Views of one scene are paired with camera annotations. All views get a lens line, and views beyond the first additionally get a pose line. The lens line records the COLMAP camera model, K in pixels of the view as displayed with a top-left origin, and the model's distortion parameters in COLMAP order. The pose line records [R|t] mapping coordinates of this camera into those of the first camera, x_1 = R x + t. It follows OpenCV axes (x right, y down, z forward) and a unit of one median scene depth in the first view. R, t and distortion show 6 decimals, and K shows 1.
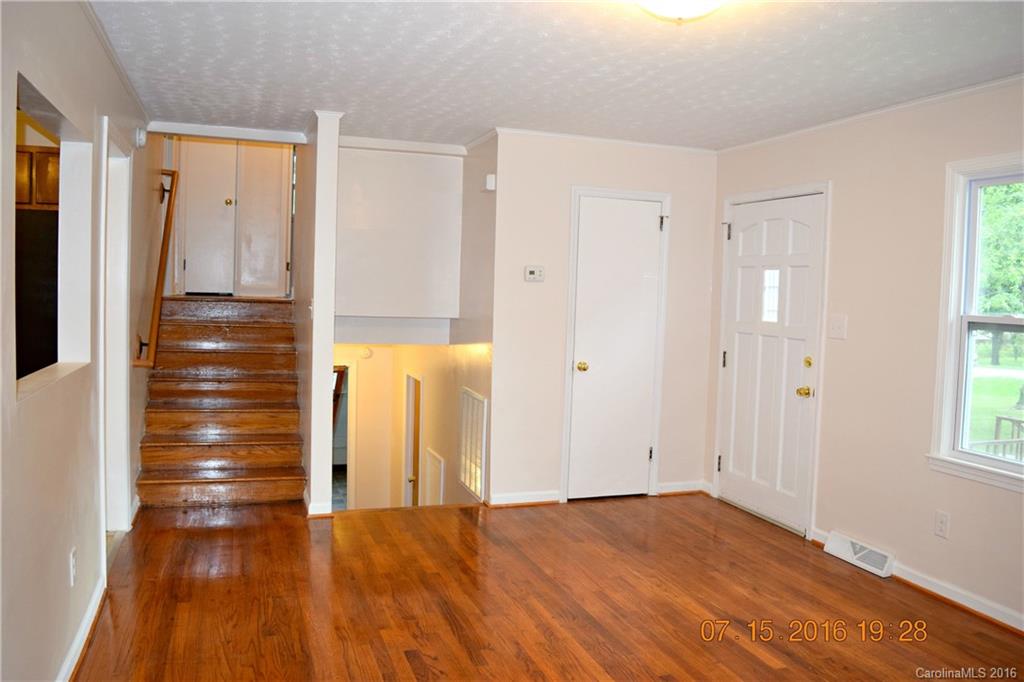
lens RADIAL K [[804.1, 0, 509.3], [0, 804.1, 339.2], [0, 0, 1]] dist [-0.094165, 0.023503]
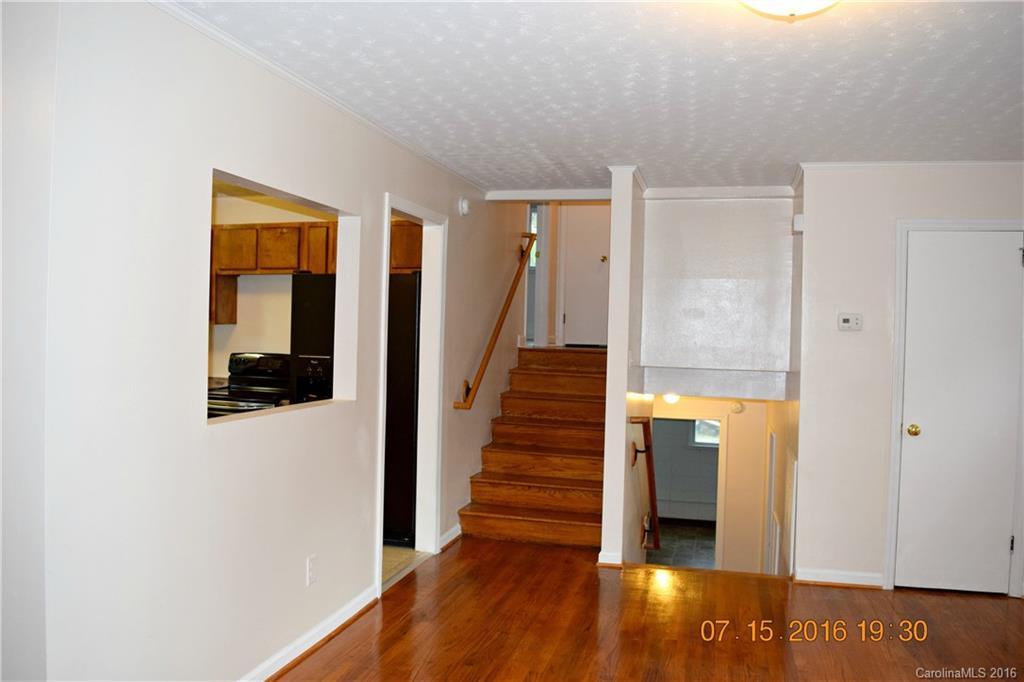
lens RADIAL K [[804.1, 0, 509.3], [0, 804.1, 339.2], [0, 0, 1]] dist [-0.094165, 0.023503]
pose [[0.830901, -0.004996, -0.556399, 0.219143], [-0.032988, 0.997759, -0.058221, 0.000326], [0.555442, 0.066730, 0.828873, 0.079706]]
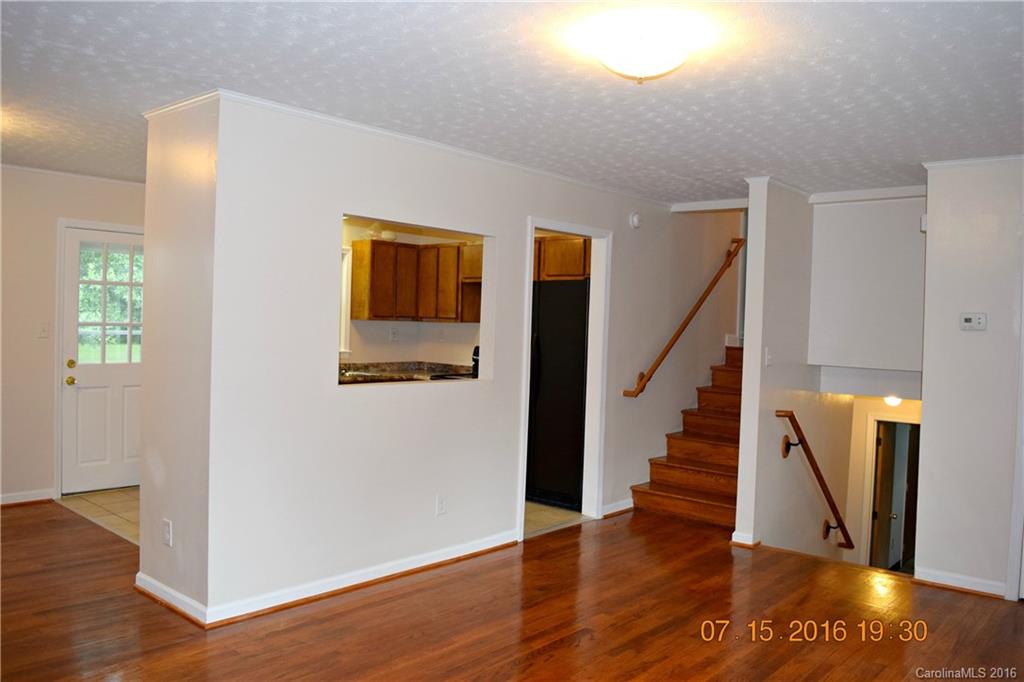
lens RADIAL K [[804.1, 0, 509.3], [0, 804.1, 339.2], [0, 0, 1]] dist [-0.094165, 0.023503]
pose [[0.496611, 0.002073, -0.867971, 0.551244], [-0.070128, 0.996824, -0.037743, 0.004583], [0.865135, 0.079613, 0.495179, 0.166039]]
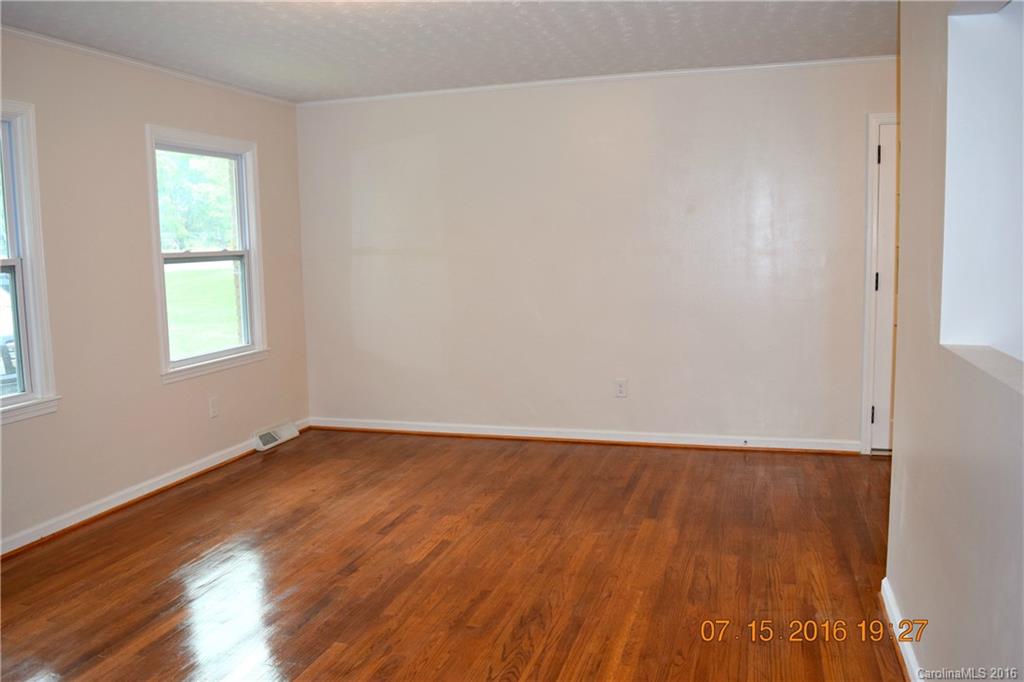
lens RADIAL K [[804.1, 0, 509.3], [0, 804.1, 339.2], [0, 0, 1]] dist [-0.094165, 0.023503]
pose [[-0.807724, -0.085100, 0.583386, -0.338553], [0.032292, 0.981656, 0.187906, -0.061199], [-0.588675, 0.170615, -0.790159, 0.937913]]
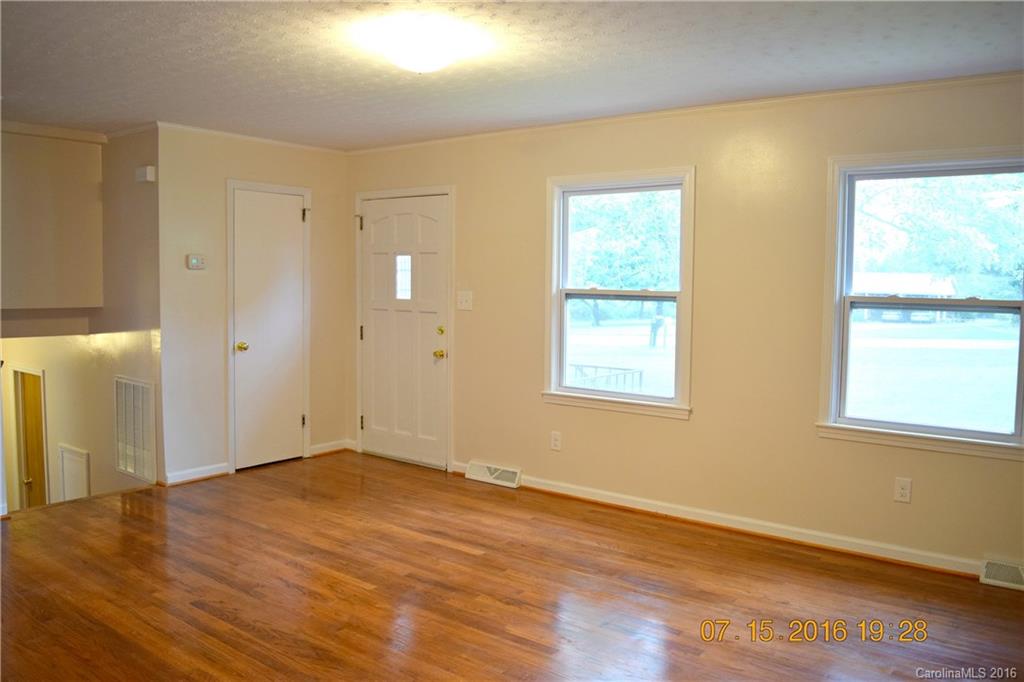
lens RADIAL K [[804.1, 0, 509.3], [0, 804.1, 339.2], [0, 0, 1]] dist [-0.094165, 0.023503]
pose [[0.837133, -0.059548, 0.543748, -0.213359], [0.046423, 0.998205, 0.037847, 0.000234], [-0.545025, -0.006441, 0.838395, -0.111484]]
